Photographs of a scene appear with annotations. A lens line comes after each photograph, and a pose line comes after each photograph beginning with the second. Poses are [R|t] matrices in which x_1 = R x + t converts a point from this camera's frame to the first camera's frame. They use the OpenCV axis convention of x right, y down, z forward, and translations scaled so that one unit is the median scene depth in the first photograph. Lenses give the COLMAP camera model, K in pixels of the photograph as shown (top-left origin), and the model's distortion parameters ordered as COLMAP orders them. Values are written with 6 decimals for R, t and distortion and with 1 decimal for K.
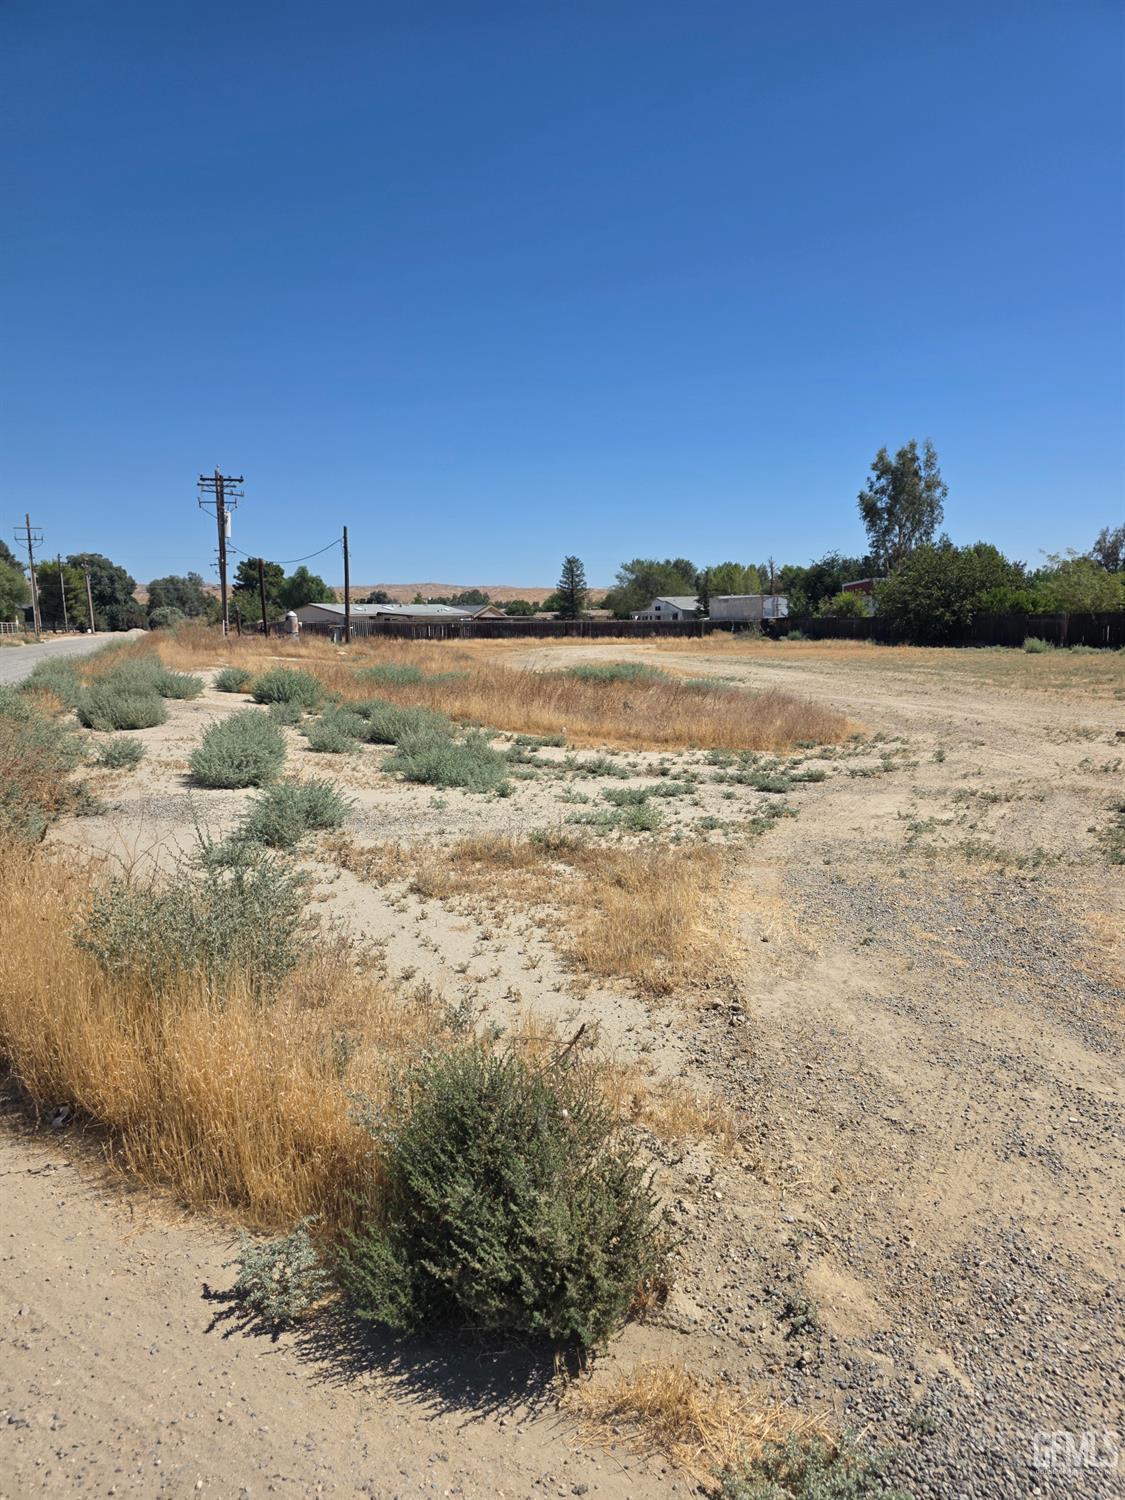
lens RADIAL K [[986.2, 0, 570.2], [0, 986.2, 750.2], [0, 0, 1]] dist [0.036626, -0.024238]
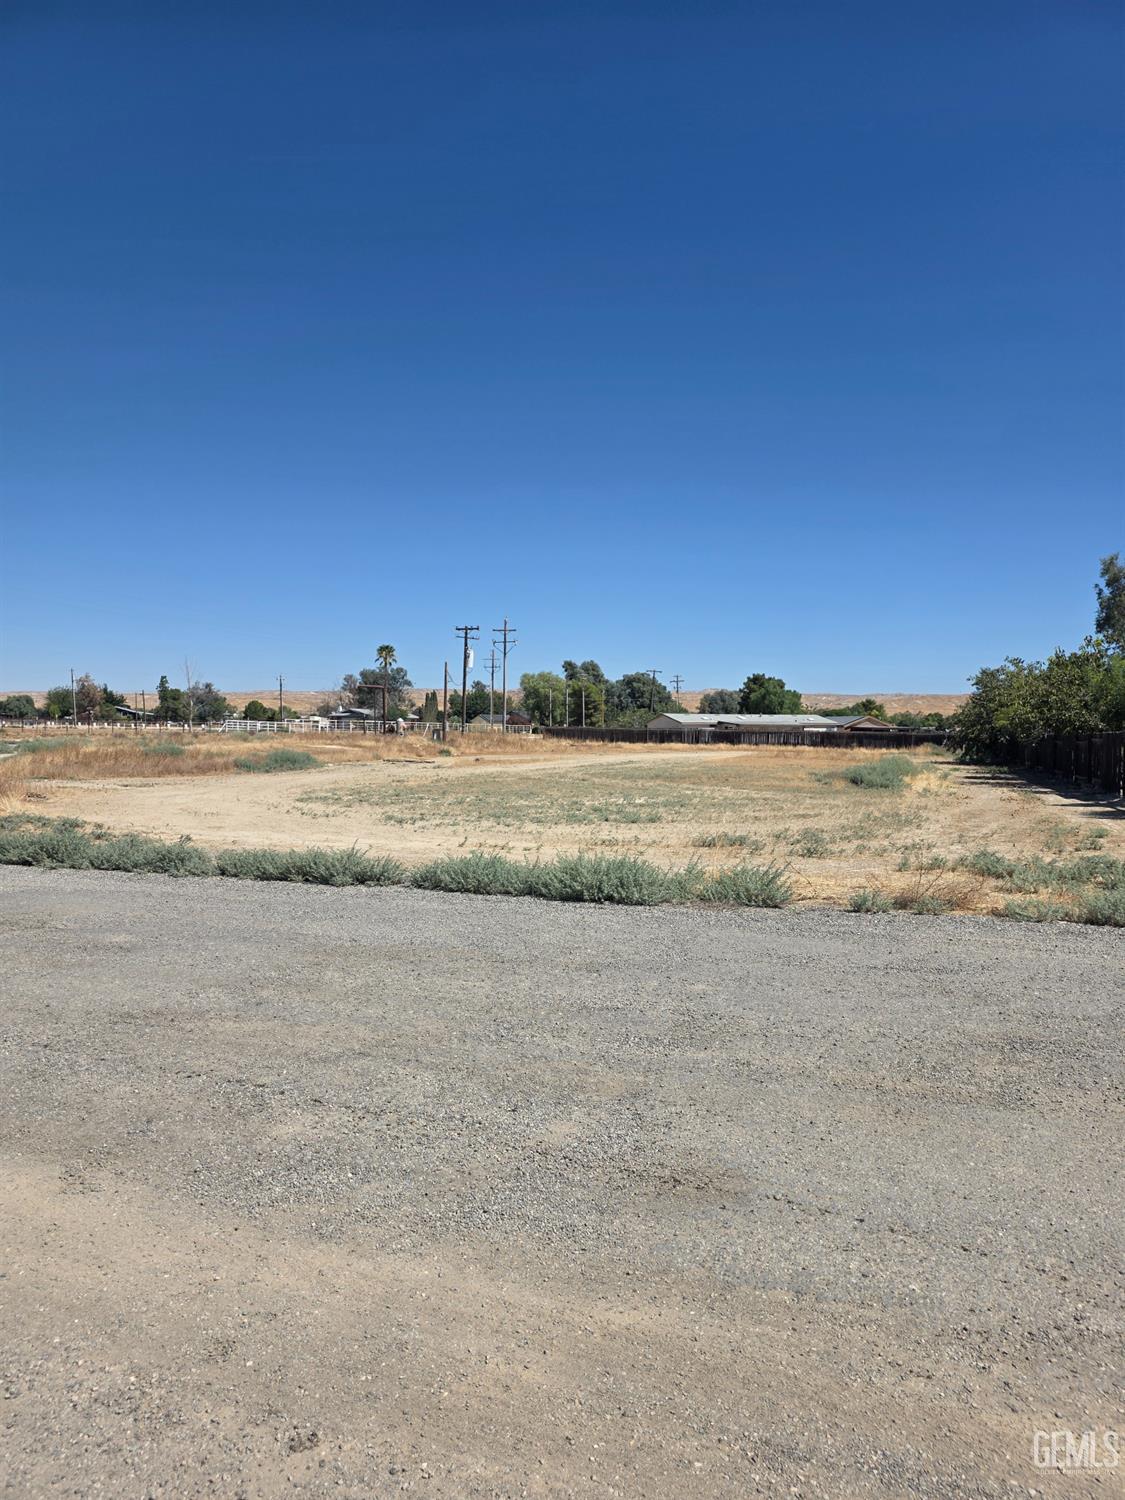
lens RADIAL K [[986.2, 0, 566.5], [0, 986.2, 749.2], [0, 0, 1]] dist [0.036626, -0.024238]
pose [[0.770921, 0.032470, -0.636102, 0.266522], [-0.101840, 0.992135, -0.072780, -0.002092], [0.628736, 0.120889, 0.768165, -0.004414]]
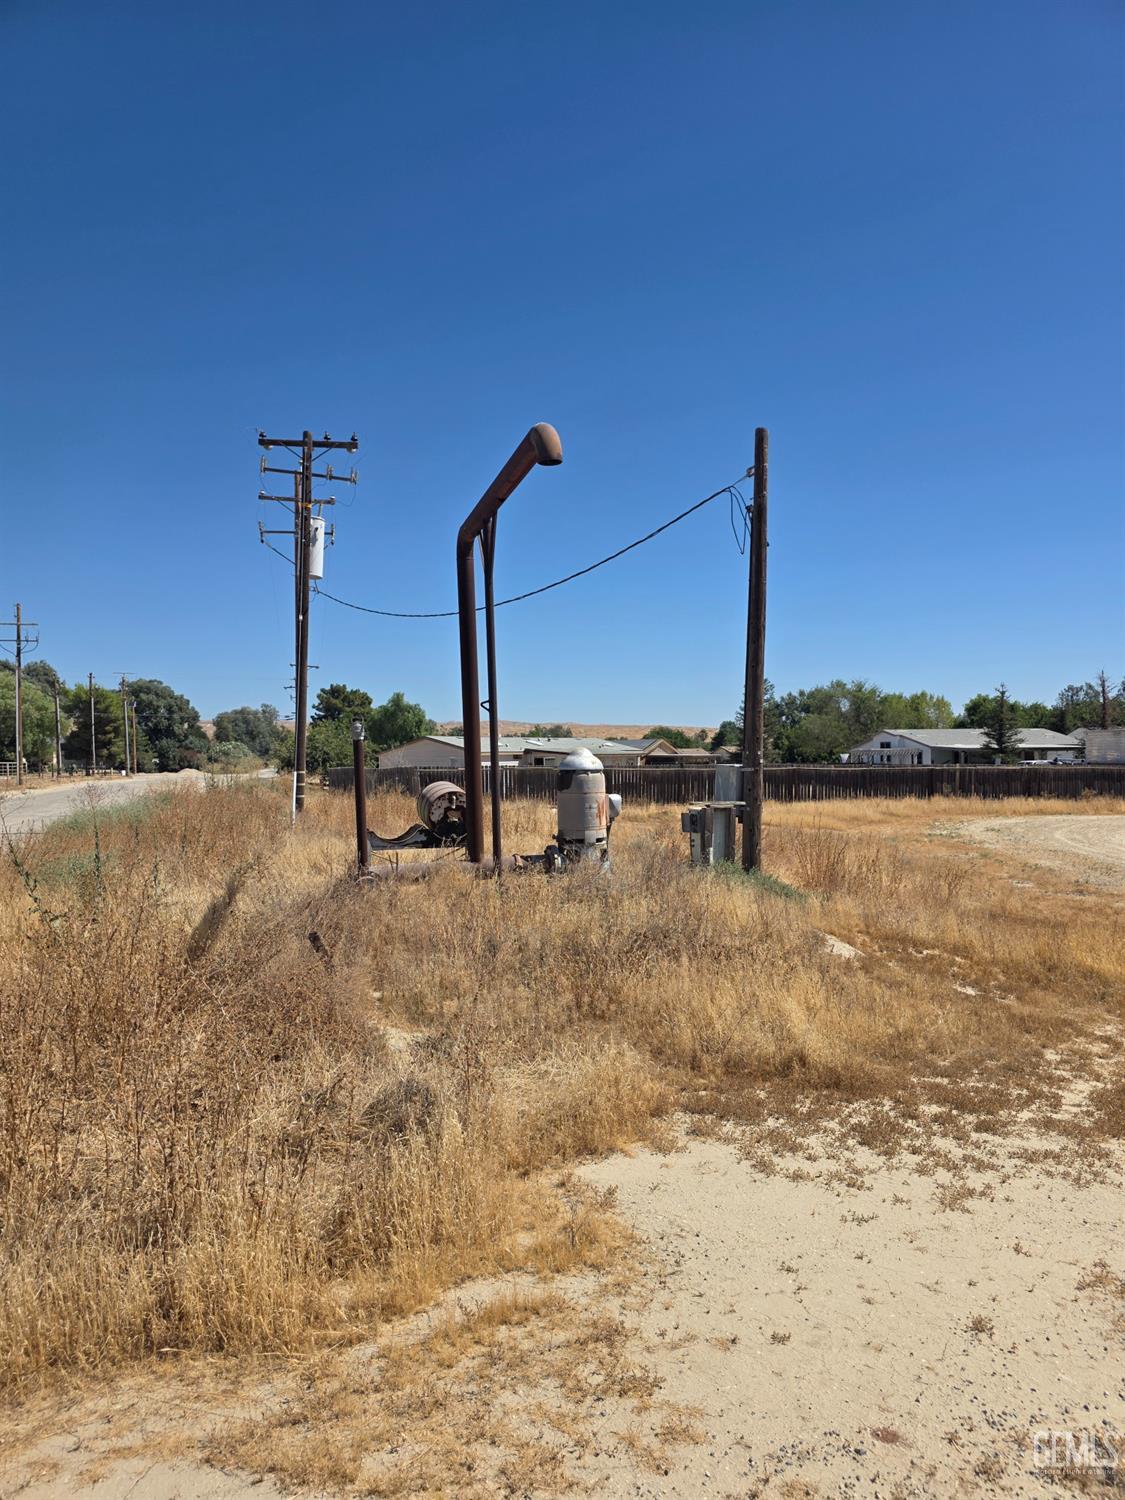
lens RADIAL K [[986.2, 0, 566.9], [0, 986.2, 755.8], [0, 0, 1]] dist [0.036626, -0.024238]
pose [[0.997616, 0.004431, -0.068868, -0.078188], [-0.013528, 0.991131, -0.132195, -0.030824], [0.067671, 0.132812, 0.988828, 0.224844]]
